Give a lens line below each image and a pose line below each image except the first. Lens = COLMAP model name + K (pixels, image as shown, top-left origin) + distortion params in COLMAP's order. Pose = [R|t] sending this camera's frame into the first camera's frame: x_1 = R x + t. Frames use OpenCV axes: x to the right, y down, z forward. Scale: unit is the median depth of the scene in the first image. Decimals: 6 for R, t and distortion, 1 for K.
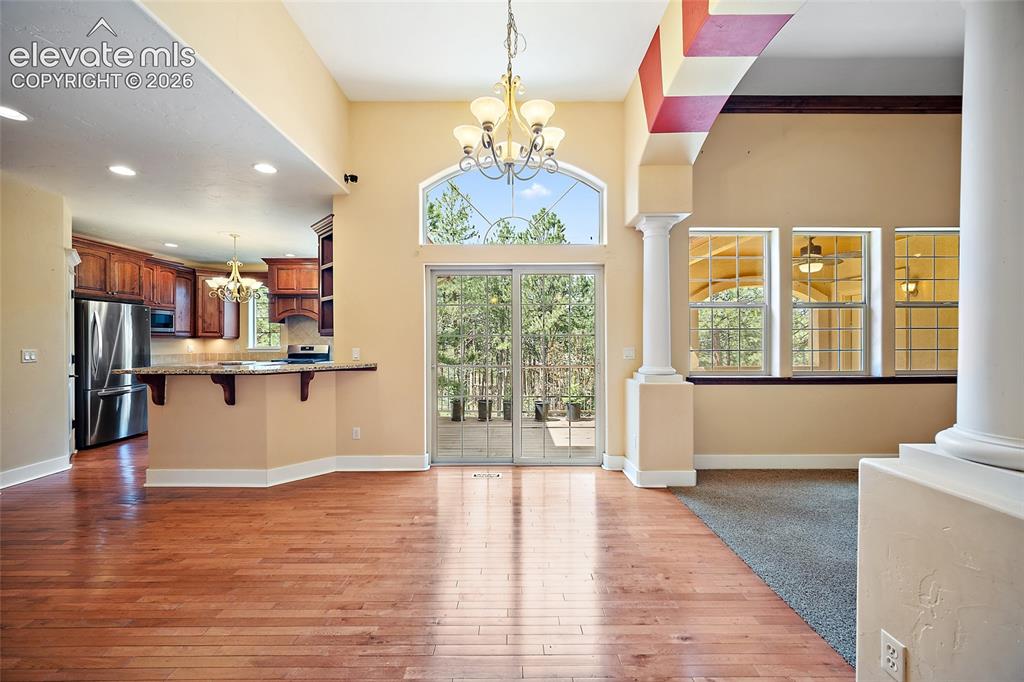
lens RADIAL K [[402.7, 0, 511.9], [0, 402.7, 339.5], [0, 0, 1]] dist [-0.002430, -0.000197]
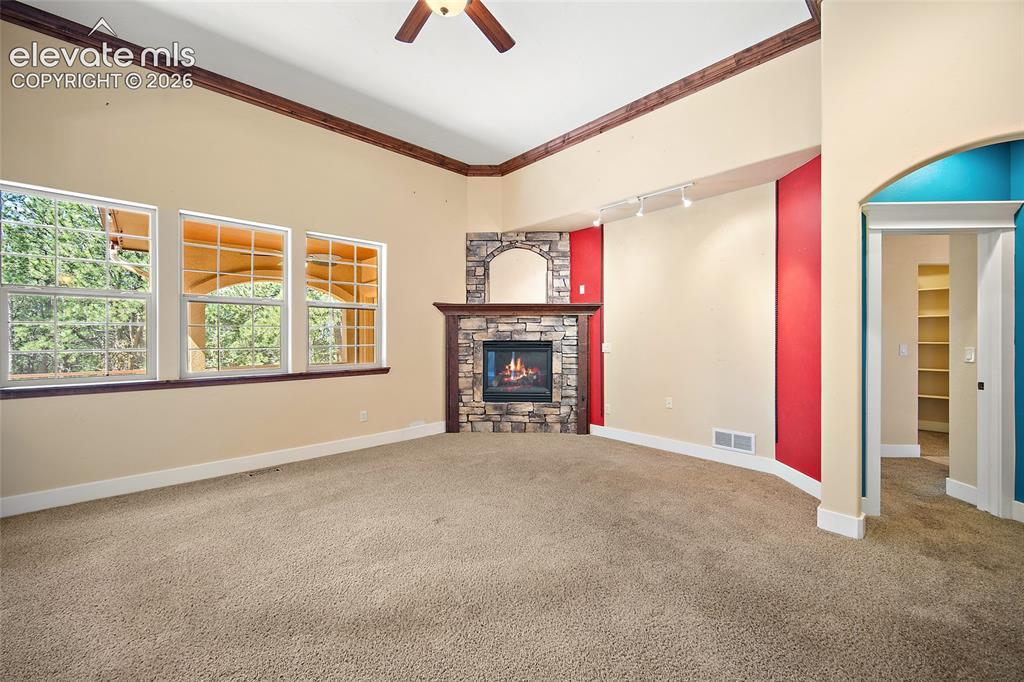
lens RADIAL K [[402.7, 0, 510.7], [0, 402.7, 336.2], [0, 0, 1]] dist [-0.002430, -0.000197]
pose [[0.736965, 0.003935, 0.675919, 0.531615], [-0.002616, 0.999992, -0.002970, -0.001692], [-0.675926, 0.000421, 0.736970, -0.143863]]
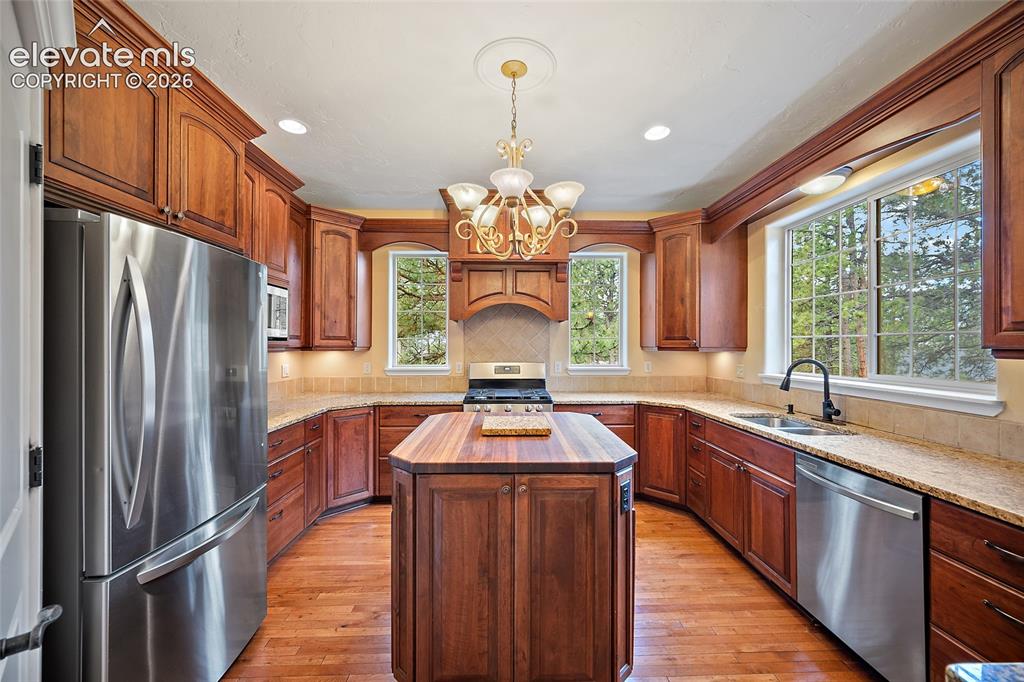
lens RADIAL K [[402.7, 0, 510.2], [0, 402.7, 342.7], [0, 0, 1]] dist [-0.002430, -0.000197]
pose [[0.999655, 0.003286, 0.026066, -0.823933], [-0.003178, 0.999986, -0.004189, -0.017042], [-0.026080, 0.004105, 0.999651, 0.759256]]
